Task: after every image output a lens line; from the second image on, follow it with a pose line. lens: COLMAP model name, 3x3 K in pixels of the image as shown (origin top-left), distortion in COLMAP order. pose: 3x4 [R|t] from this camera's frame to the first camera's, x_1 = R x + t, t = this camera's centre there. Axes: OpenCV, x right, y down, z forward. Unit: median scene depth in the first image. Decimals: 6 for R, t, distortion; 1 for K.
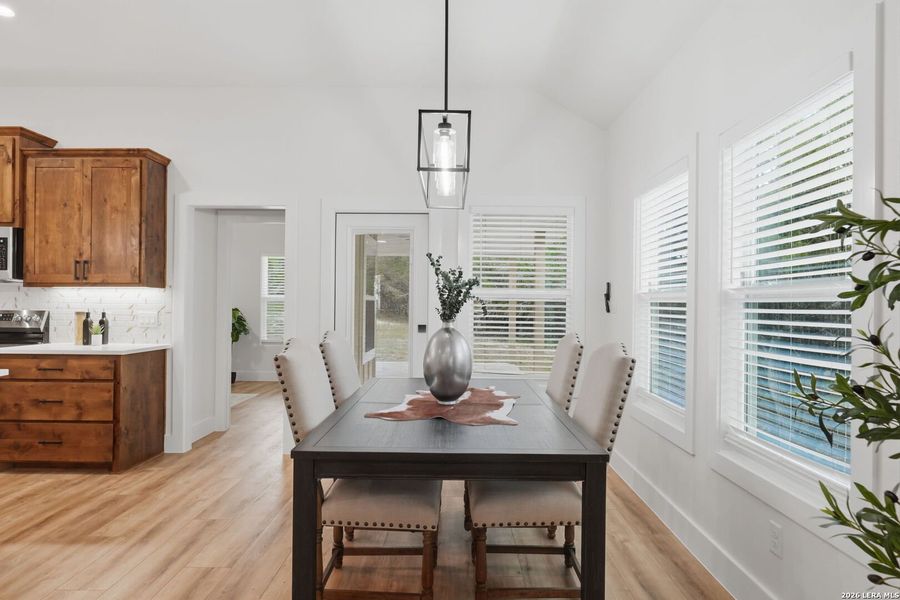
lens RADIAL K [[549.3, 0, 450.0], [0, 549.3, 300.0], [0, 0, 1]] dist [0.001123, -0.001028]
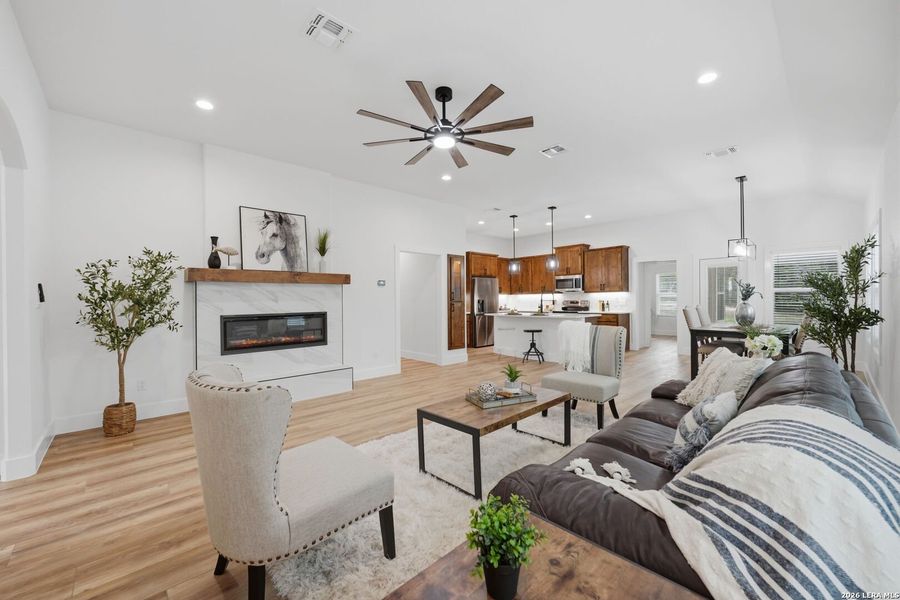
lens RADIAL K [[357.7, 0, 450.0], [0, 357.7, 300.0], [0, 0, 1]] dist [-0.002126, -0.000144]
pose [[0.689860, -0.014091, -0.723806, 0.198988], [0.021118, 0.999777, 0.000664, -0.000416], [0.723635, -0.015744, 0.690004, -1.026459]]
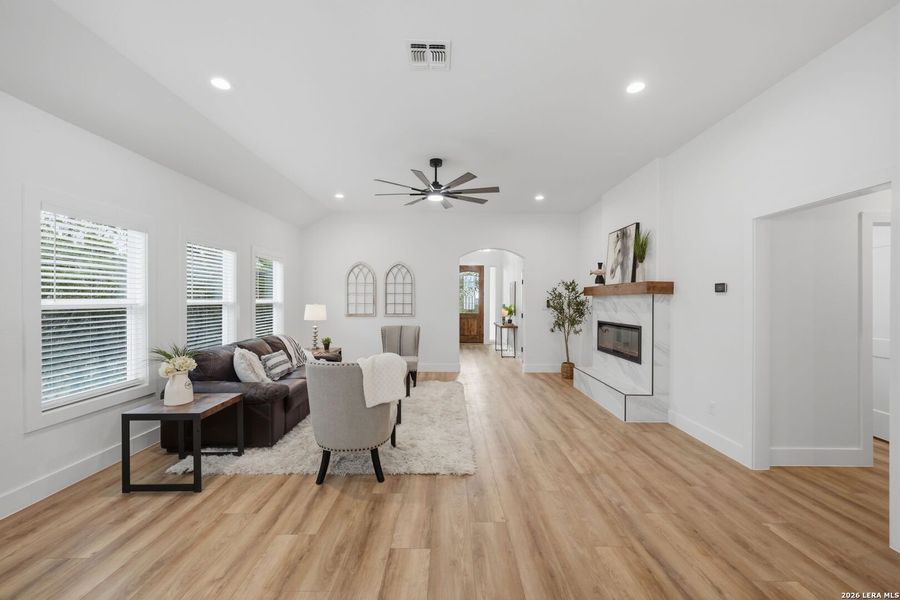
lens RADIAL K [[357.7, 0, 450.0], [0, 357.7, 300.0], [0, 0, 1]] dist [-0.002126, -0.000144]
pose [[-0.999870, -0.011101, -0.011712, -0.371992], [-0.011041, 0.999926, -0.005162, -0.033116], [0.011769, -0.005032, -0.999918, 0.497793]]
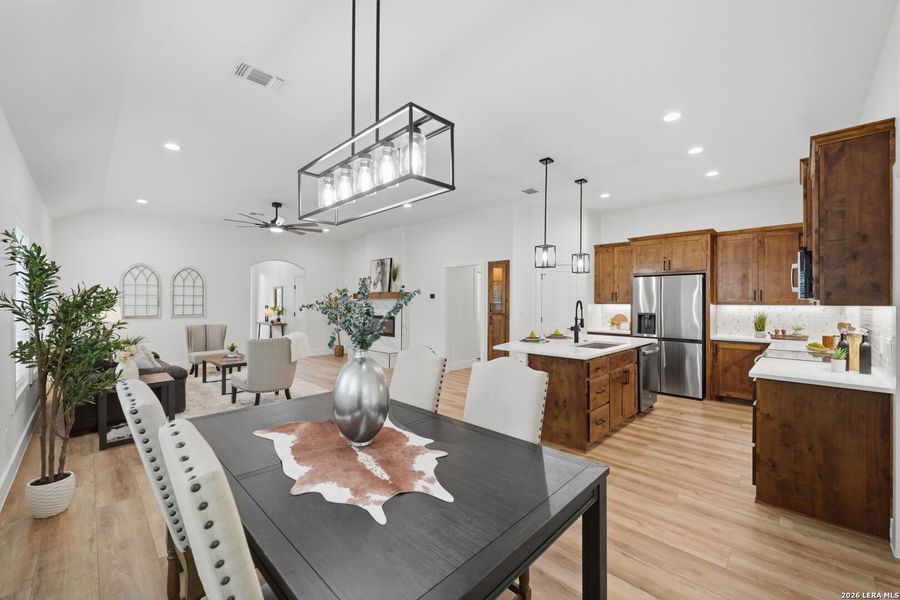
lens RADIAL K [[357.7, 0, 450.0], [0, 357.7, 300.0], [0, 0, 1]] dist [-0.002126, -0.000144]
pose [[-0.694459, -0.014894, -0.719378, 0.206520], [-0.003231, 0.999840, -0.017582, -0.021089], [0.719525, -0.009886, -0.694396, 0.980546]]
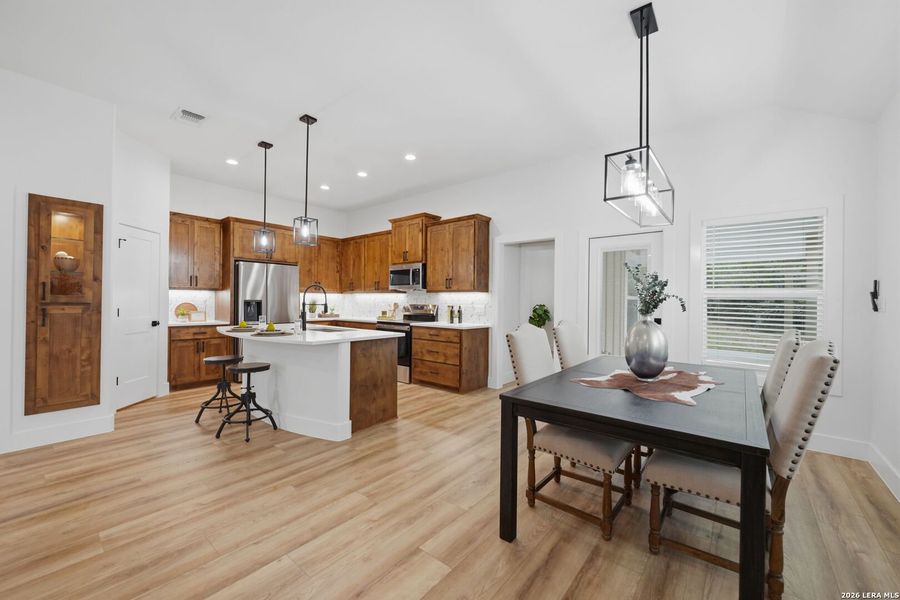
lens RADIAL K [[357.7, 0, 450.0], [0, 357.7, 300.0], [0, 0, 1]] dist [-0.002126, -0.000144]
pose [[0.775309, -0.000500, -0.631582, 0.108512], [0.000903, 1.000000, 0.000316, 0.001773], [0.631582, -0.000815, 0.775309, 0.051280]]
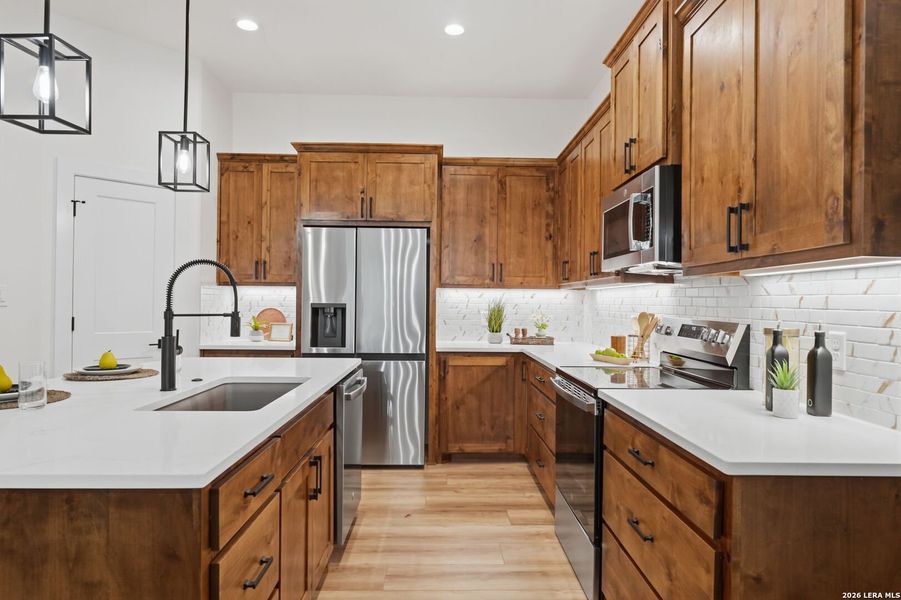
lens RADIAL K [[549.9, 0, 450.5], [0, 549.9, 300.0], [0, 0, 1]] dist [0.001123, -0.001028]
pose [[0.030769, -0.008811, -0.999488, -0.266881], [-0.001469, 0.999960, -0.008861, 0.003179], [0.999525, 0.001741, 0.030755, 0.773004]]
